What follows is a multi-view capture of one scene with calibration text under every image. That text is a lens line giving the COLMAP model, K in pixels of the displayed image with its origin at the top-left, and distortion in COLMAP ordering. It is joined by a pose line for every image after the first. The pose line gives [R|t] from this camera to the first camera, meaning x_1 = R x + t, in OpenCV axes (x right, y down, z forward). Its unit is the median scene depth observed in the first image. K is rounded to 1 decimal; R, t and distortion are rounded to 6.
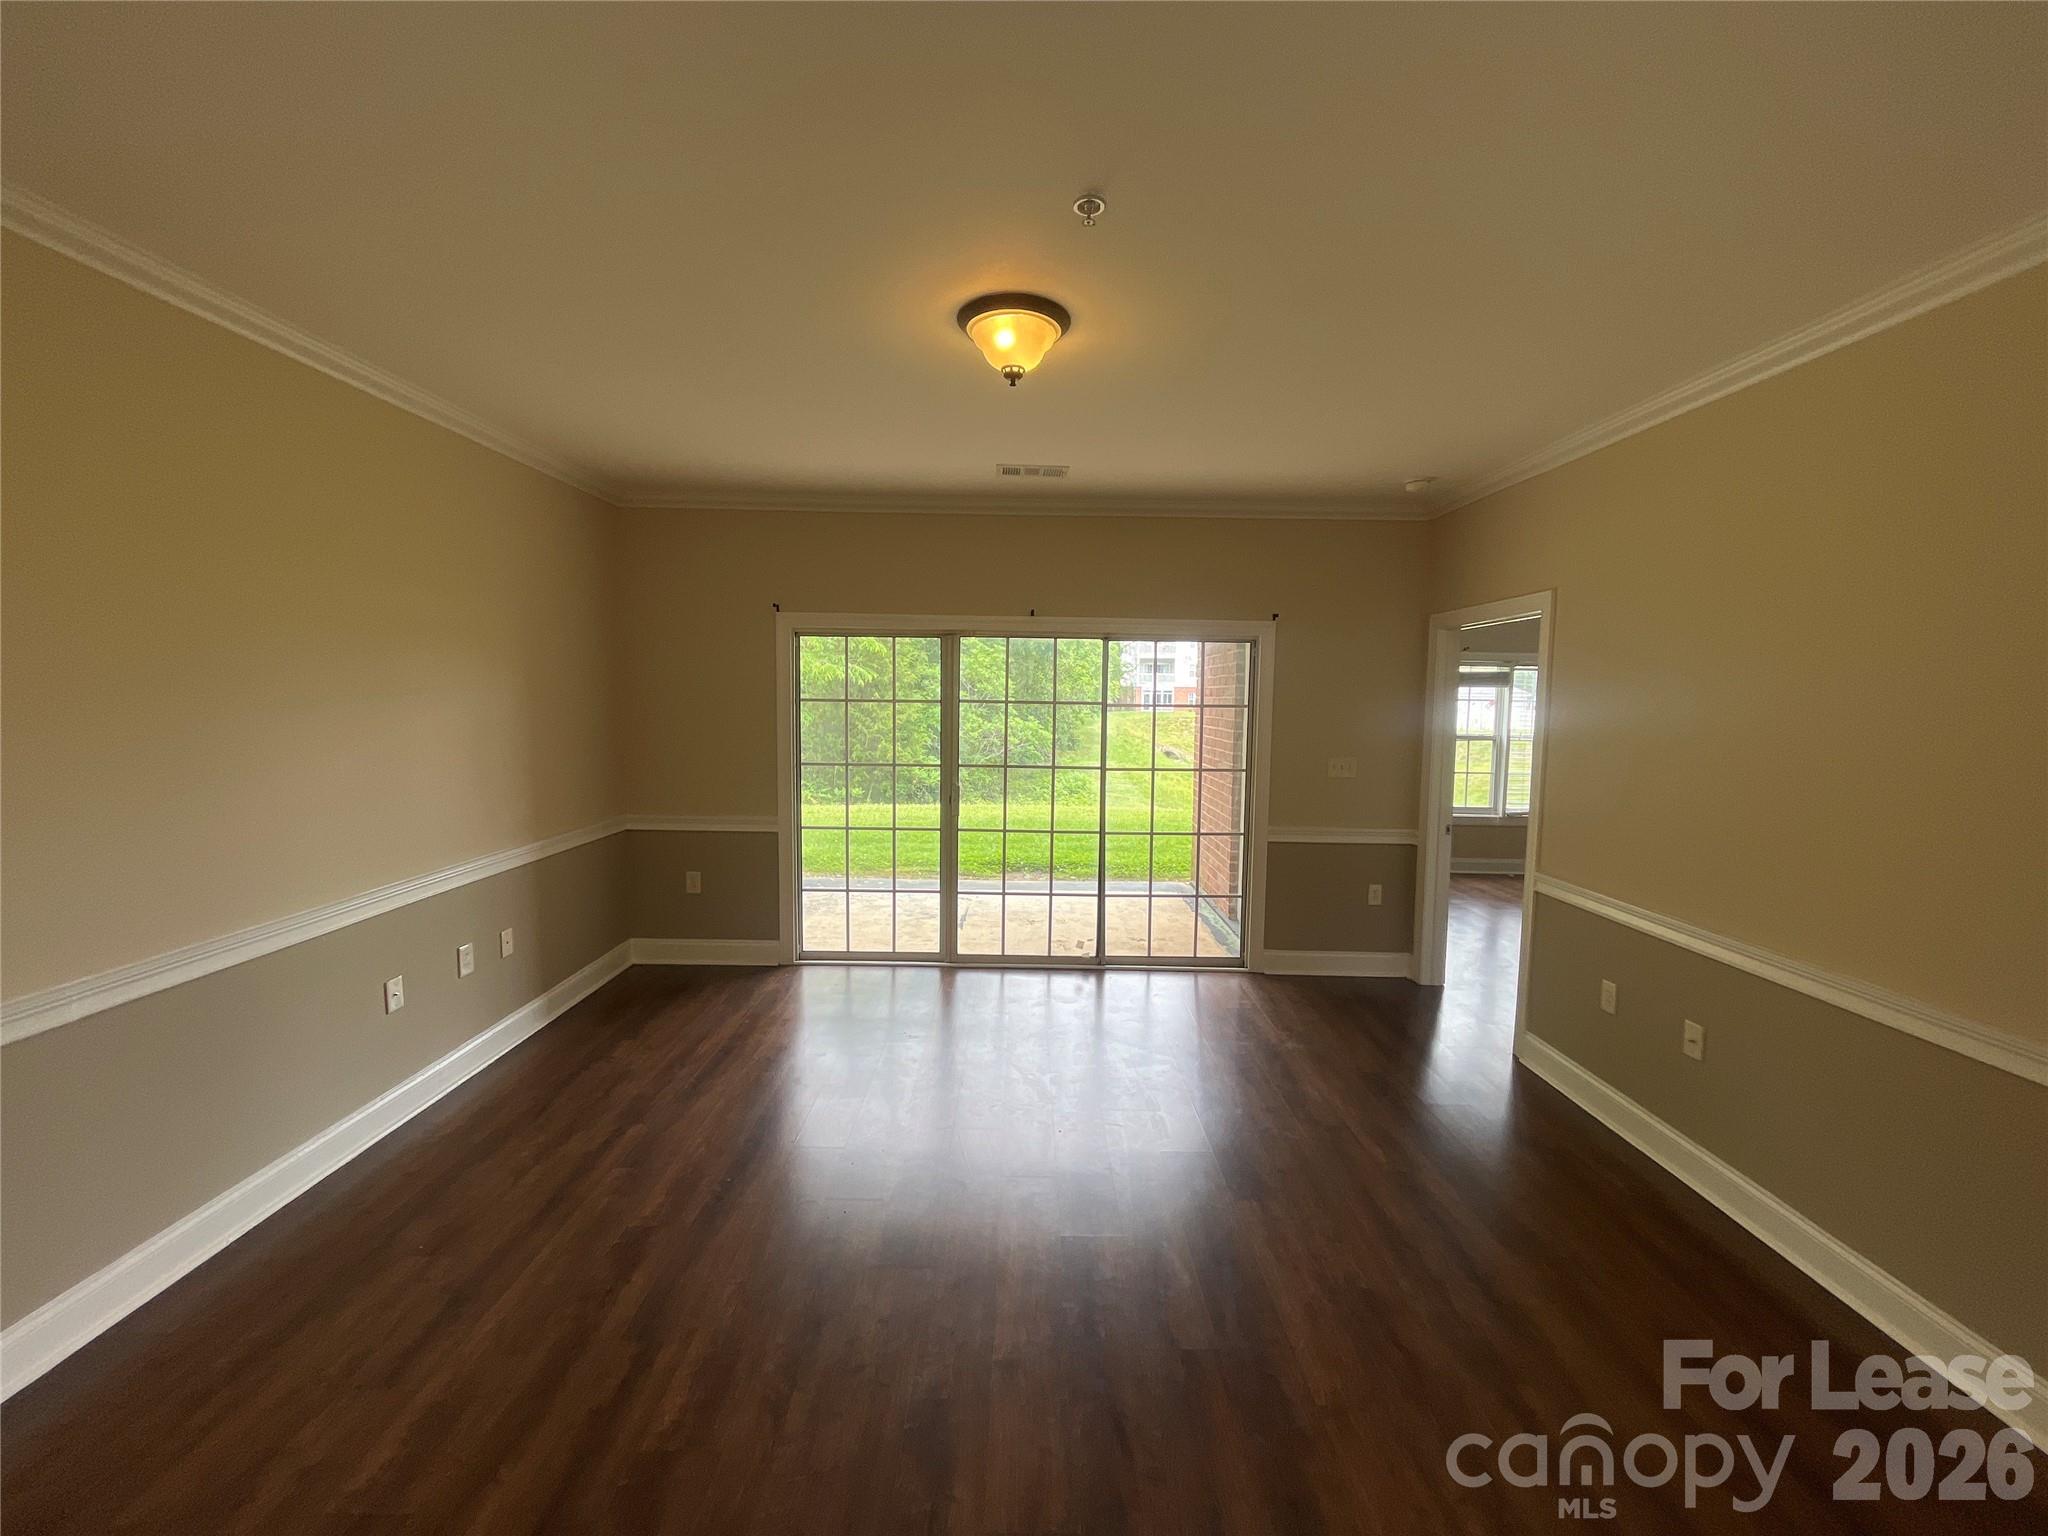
lens RADIAL K [[813.0, 0, 1020.4], [0, 813.0, 766.2], [0, 0, 1]] dist [-0.012005, 0.000724]
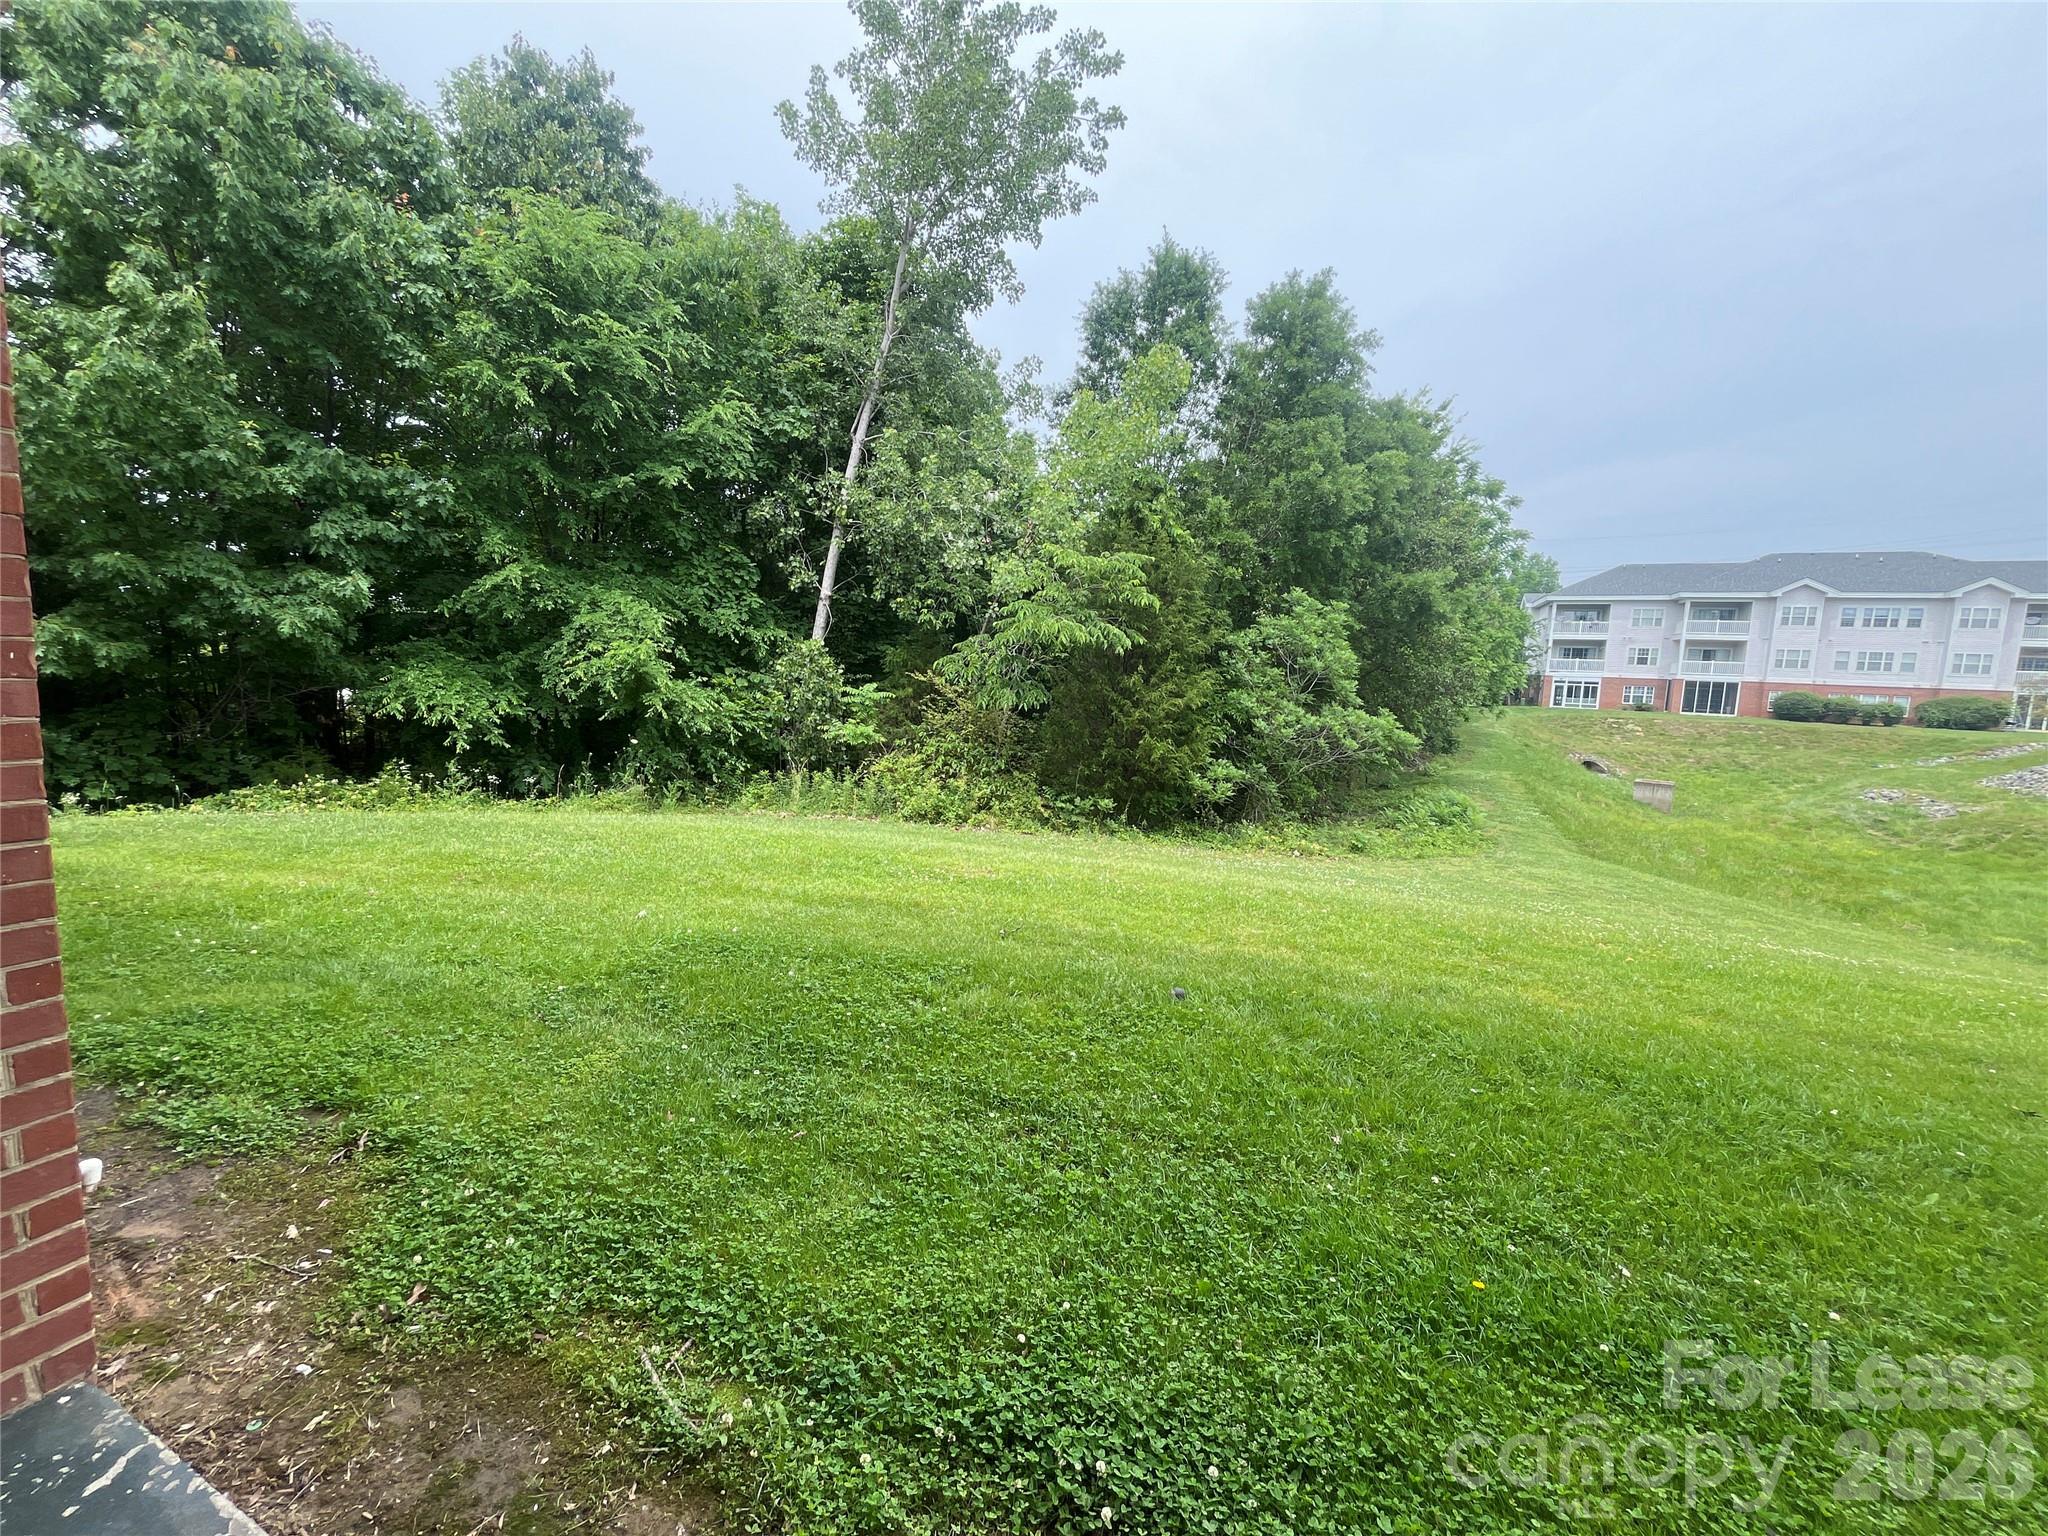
lens RADIAL K [[813.0, 0, 1021.5], [0, 813.0, 762.1], [0, 0, 1]] dist [-0.012005, 0.000724]
pose [[0.911278, 0.069251, -0.405928, 0.017637], [-0.062846, 0.997599, 0.029105, -0.020354], [0.406969, -0.001012, 0.913442, 0.301704]]
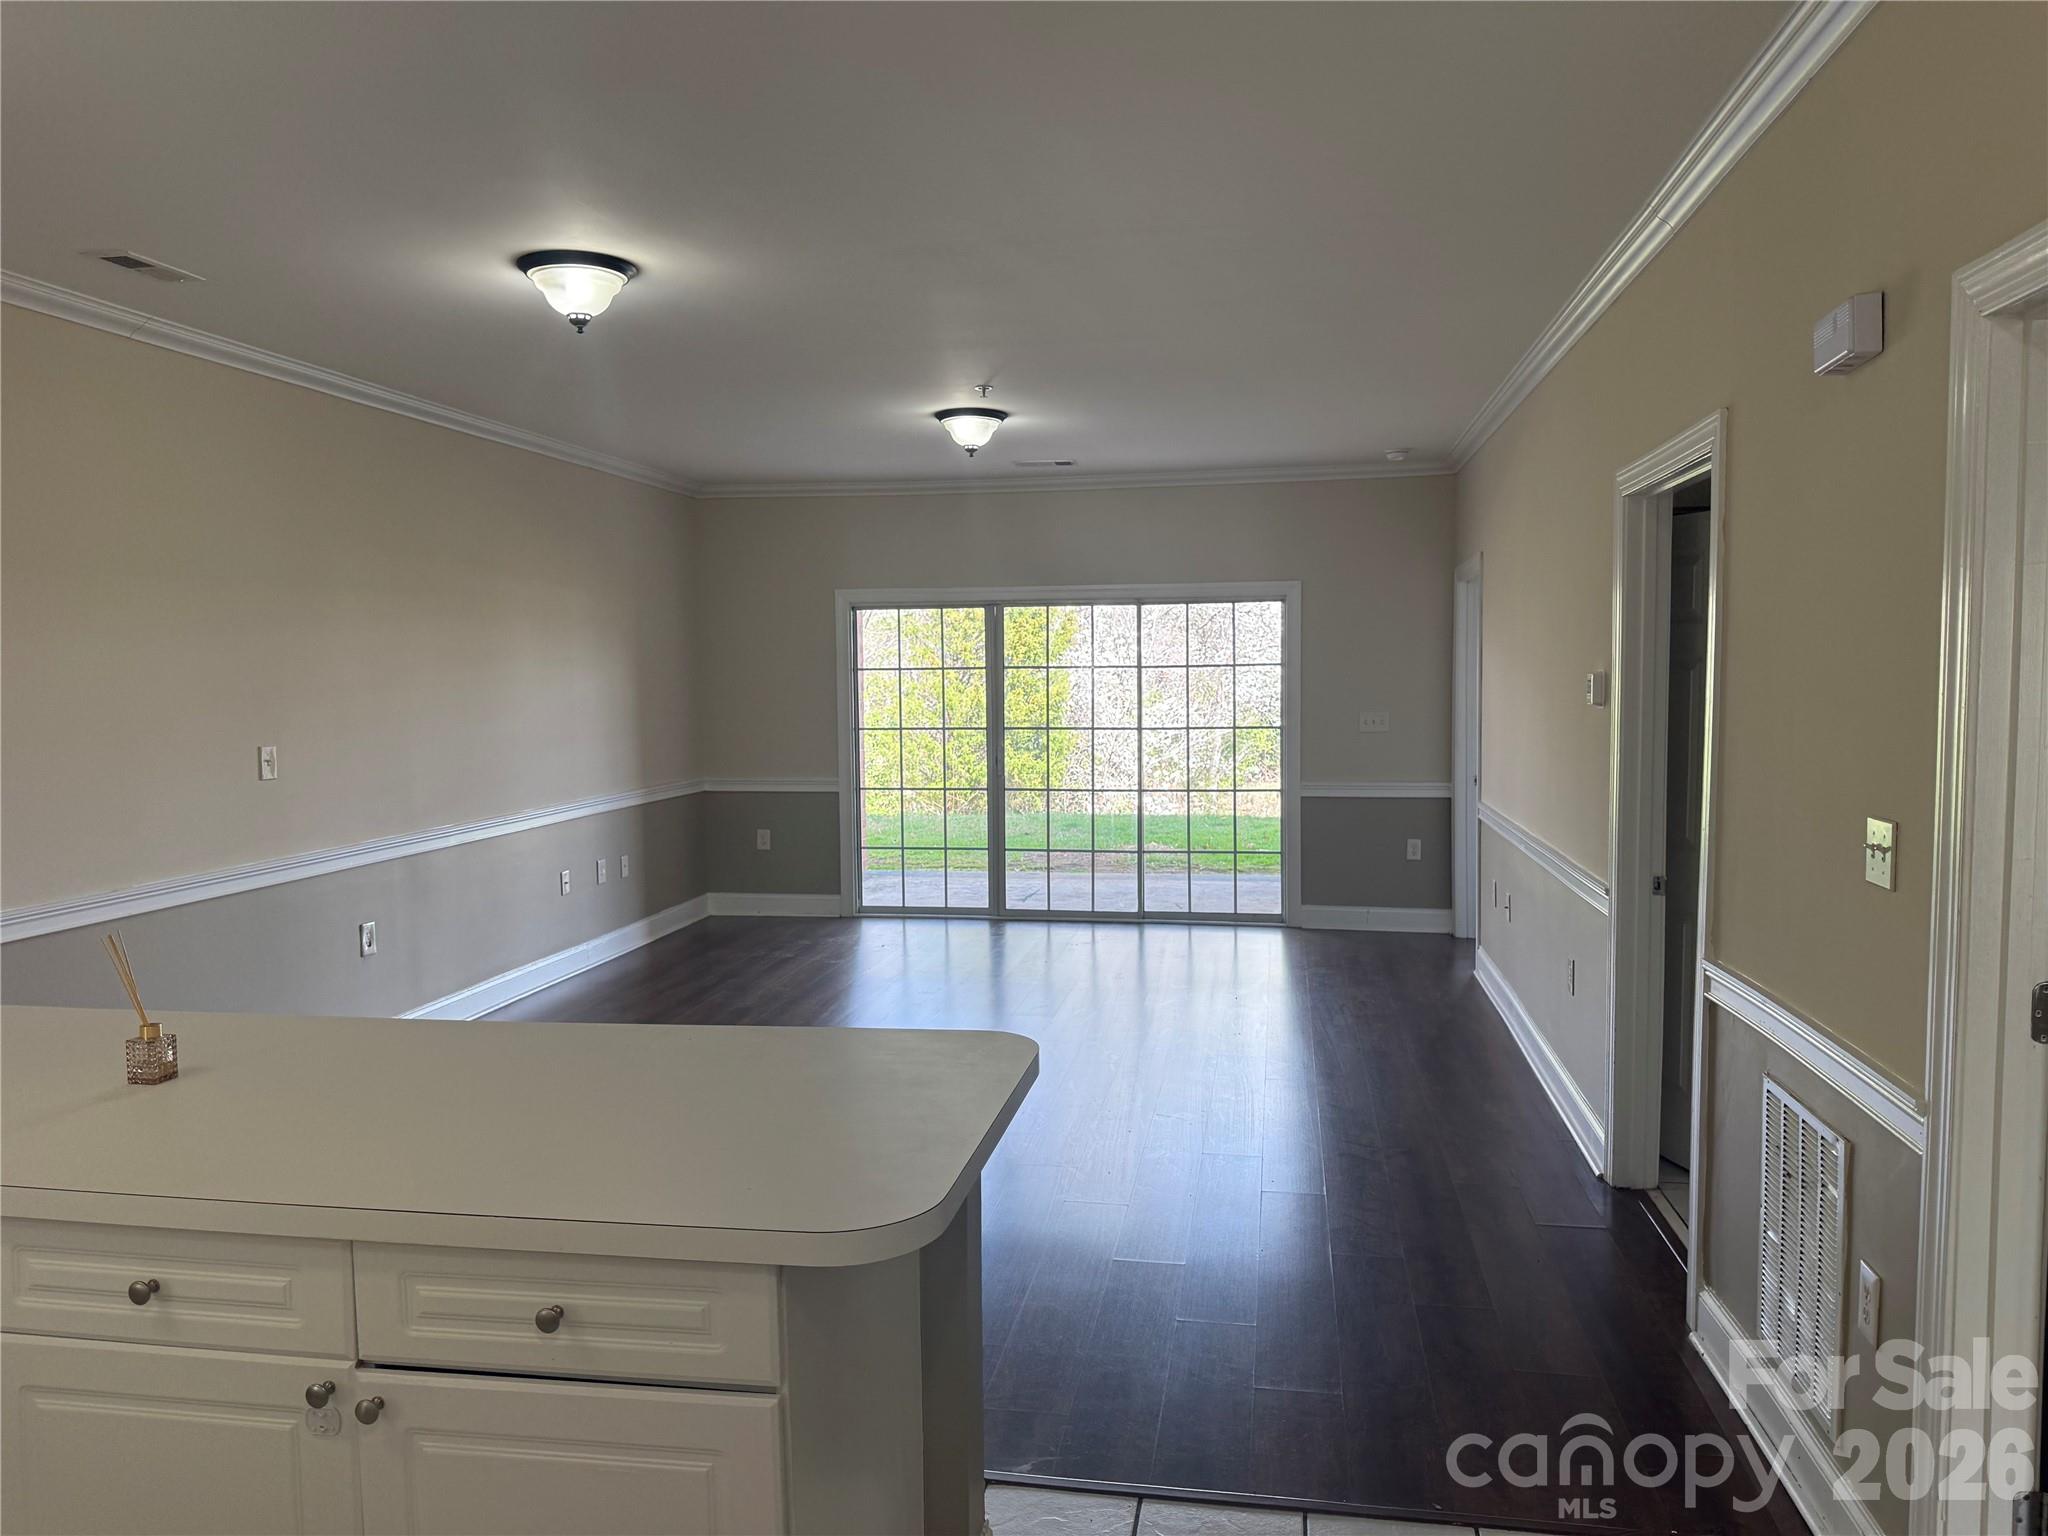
lens RADIAL K [[1446.1, 0, 1023.9], [0, 1446.1, 762.0], [0, 0, 1]] dist [0.080933, -0.096644]
pose [[0.983610, -0.013916, -0.179772, 0.288938], [0.009633, 0.999649, -0.024678, 0.091382], [0.180053, 0.022542, 0.983399, -0.845805]]
